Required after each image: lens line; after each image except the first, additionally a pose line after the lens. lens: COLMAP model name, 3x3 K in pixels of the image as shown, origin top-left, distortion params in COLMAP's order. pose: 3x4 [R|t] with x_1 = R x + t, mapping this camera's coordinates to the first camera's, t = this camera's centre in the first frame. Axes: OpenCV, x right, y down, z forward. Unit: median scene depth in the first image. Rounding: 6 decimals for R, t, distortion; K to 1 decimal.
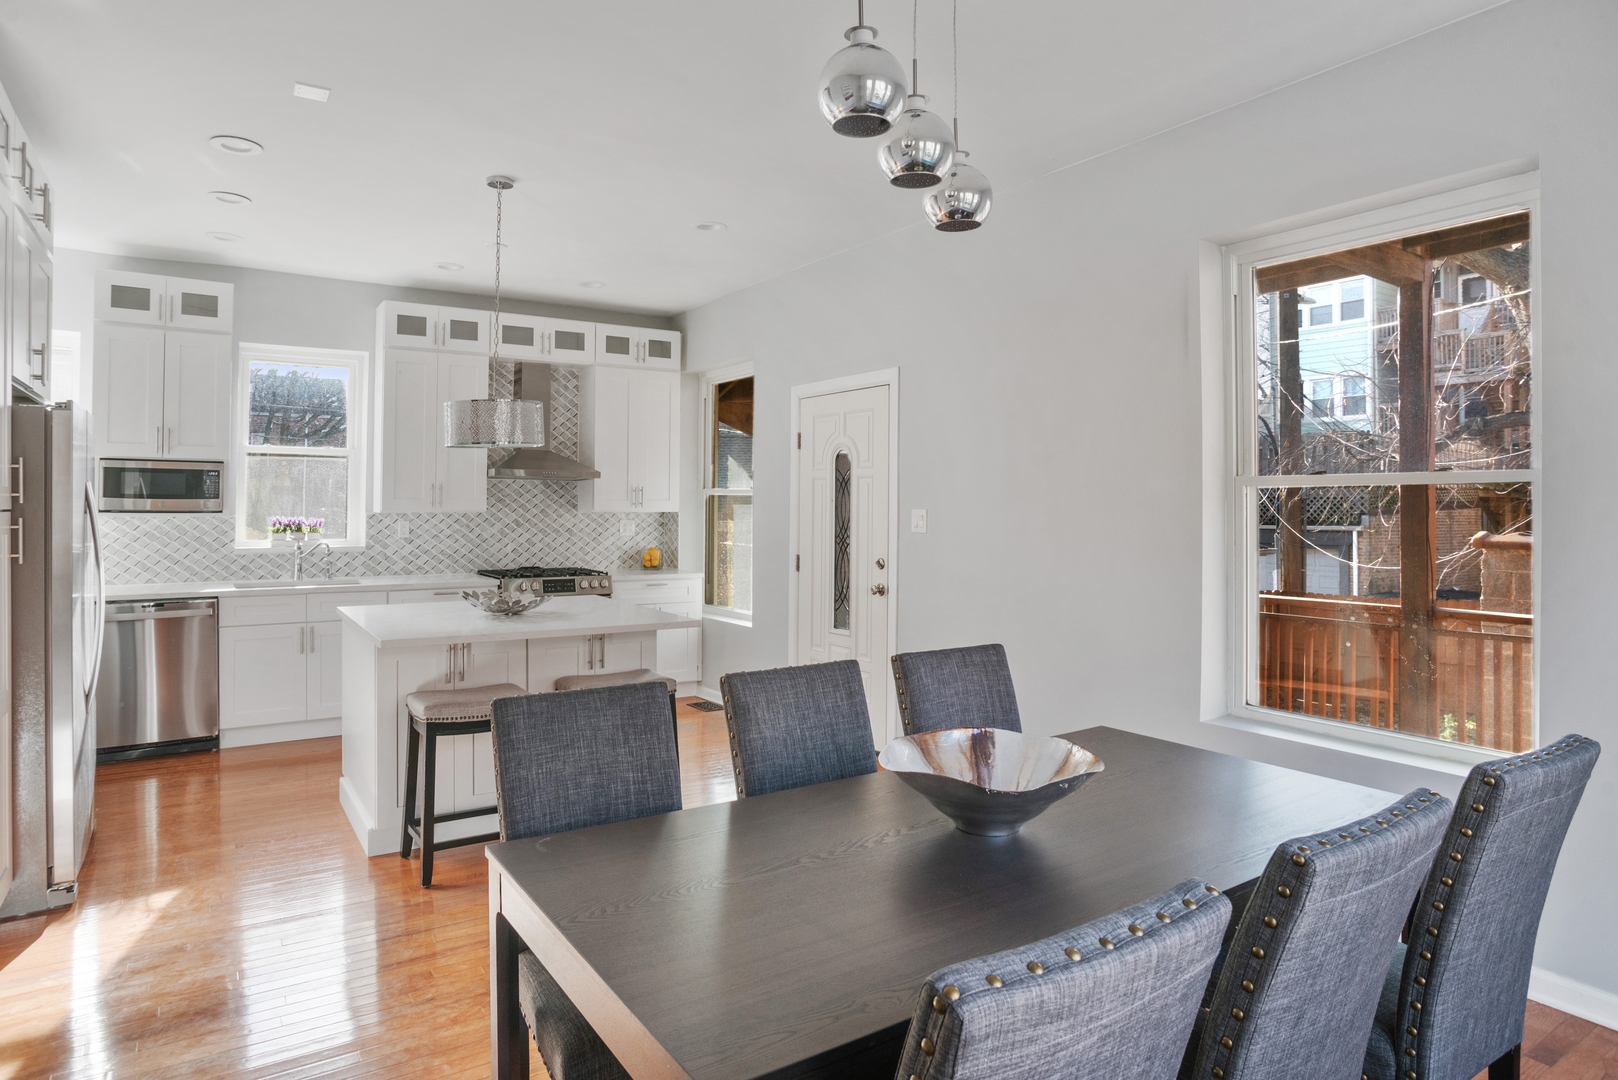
lens RADIAL K [[926.1, 0, 822.3], [0, 926.1, 505.5], [0, 0, 1]] dist [-0.041964, 0.010317]
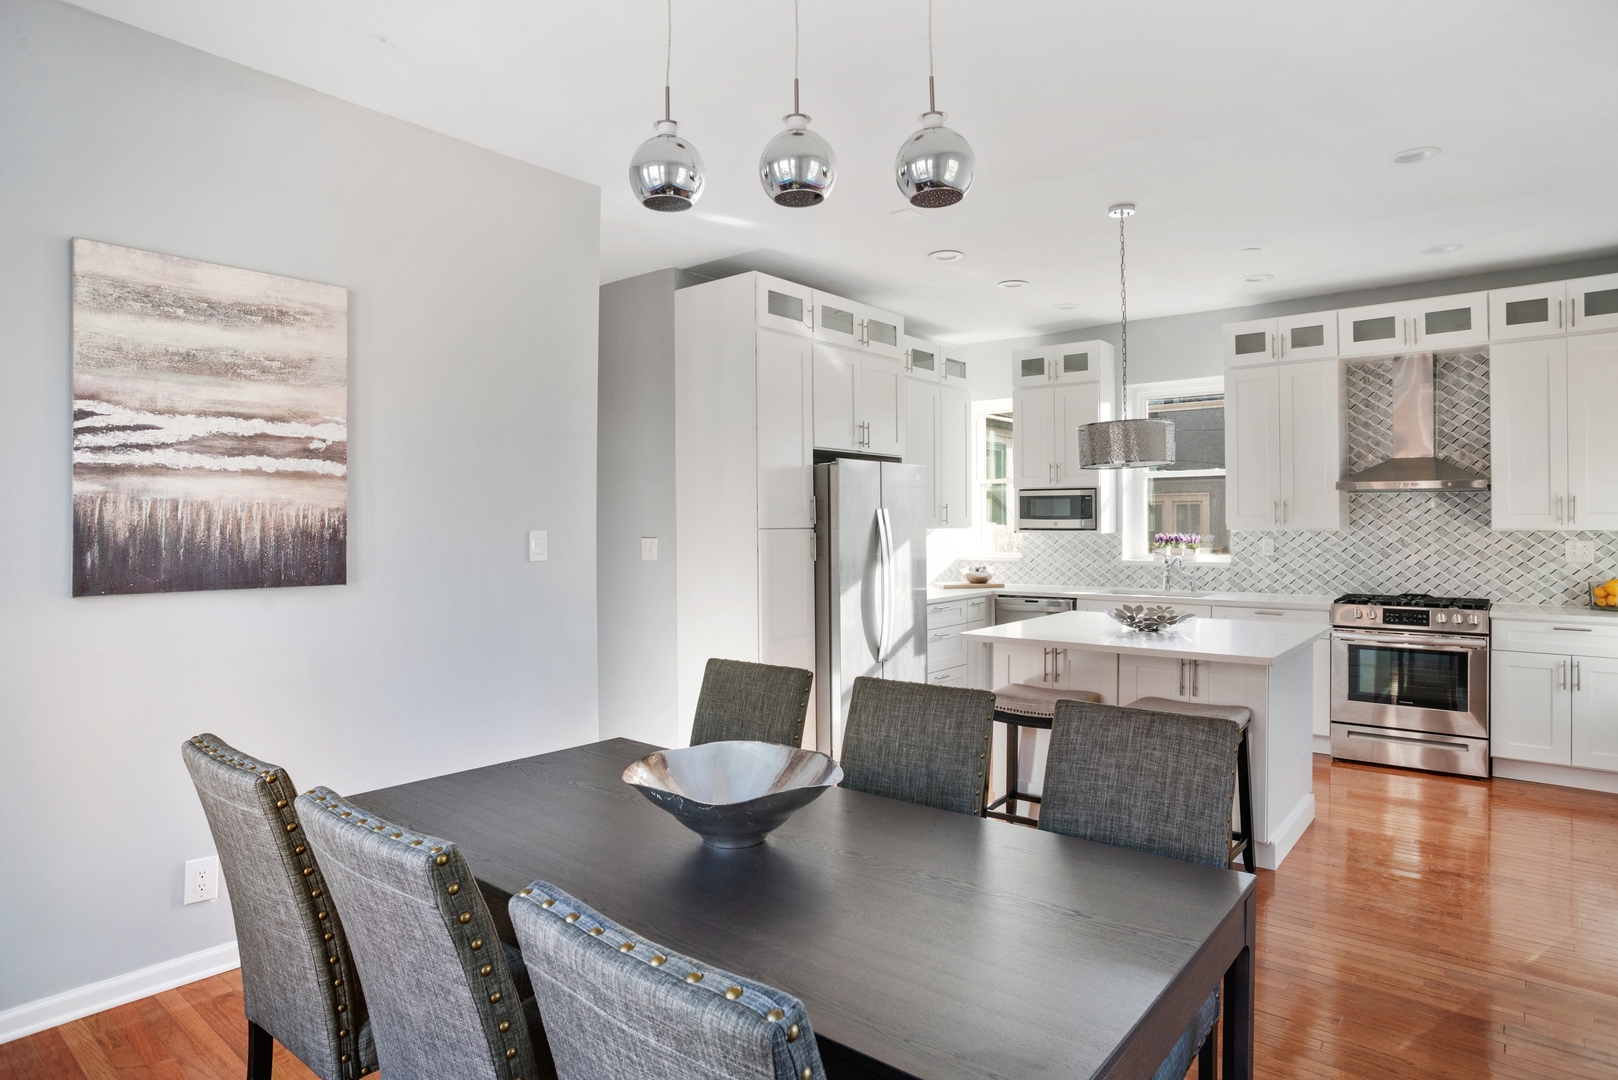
lens RADIAL K [[926.1, 0, 812.6], [0, 926.1, 535.5], [0, 0, 1]] dist [-0.041964, 0.010317]
pose [[0.309533, 0.005888, -0.950871, 0.335319], [0.006030, 0.999949, 0.008155, 0.002227], [0.950870, -0.008257, 0.309481, 0.221107]]
